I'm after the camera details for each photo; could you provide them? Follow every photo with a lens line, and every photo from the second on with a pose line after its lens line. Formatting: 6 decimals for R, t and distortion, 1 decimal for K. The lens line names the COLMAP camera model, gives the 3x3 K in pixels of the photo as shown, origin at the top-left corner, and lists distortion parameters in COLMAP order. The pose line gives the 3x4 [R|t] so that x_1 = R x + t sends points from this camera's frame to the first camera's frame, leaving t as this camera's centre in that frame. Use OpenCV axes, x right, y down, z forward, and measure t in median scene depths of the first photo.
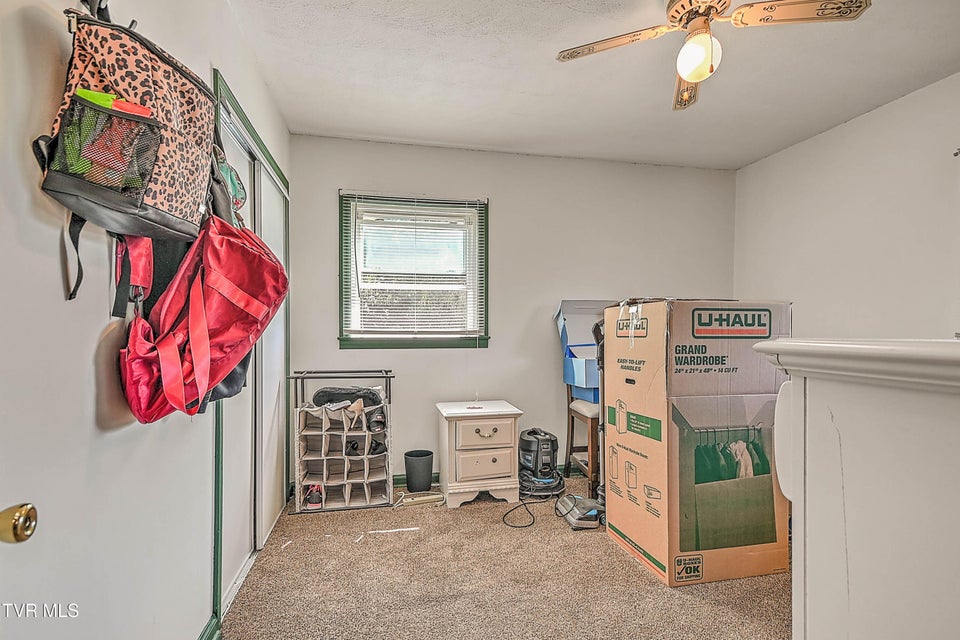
lens RADIAL K [[456.2, 0, 476.8], [0, 456.2, 328.8], [0, 0, 1]] dist [0.041293, 0.000562]
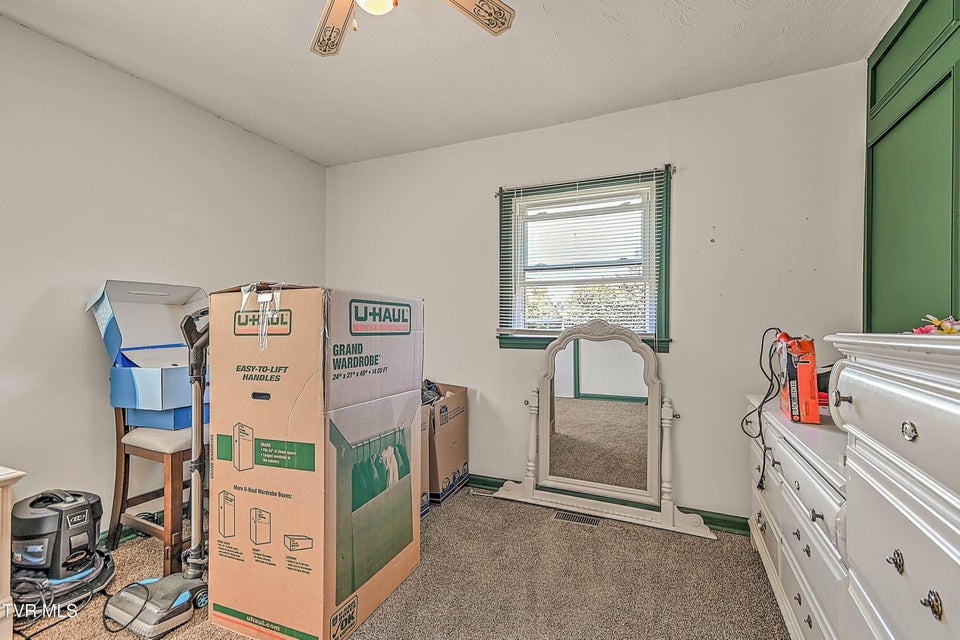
lens RADIAL K [[438.2, 0, 480.0], [0, 438.2, 326.7], [0, 0, 1]] dist [0.038795, -0.001352]
pose [[0.592216, 0.001015, 0.805779, -0.026378], [-0.002997, 0.999995, 0.000943, 0.003146], [-0.805774, -0.002973, 0.592216, 0.323648]]
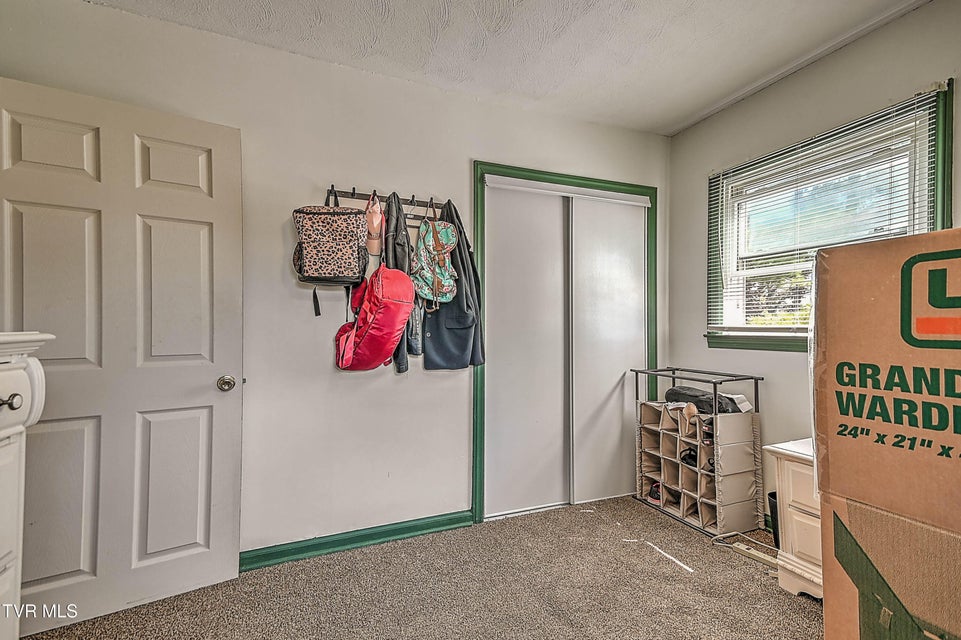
lens RADIAL K [[429.1, 0, 480.5], [0, 429.1, 320.0], [0, 0, 1]] dist [0.019673, 0.000042]
pose [[0.186810, -0.020214, -0.982188, 0.678371], [0.004699, 0.999795, -0.019683, 0.006202], [0.982385, -0.000938, 0.186866, 0.594274]]
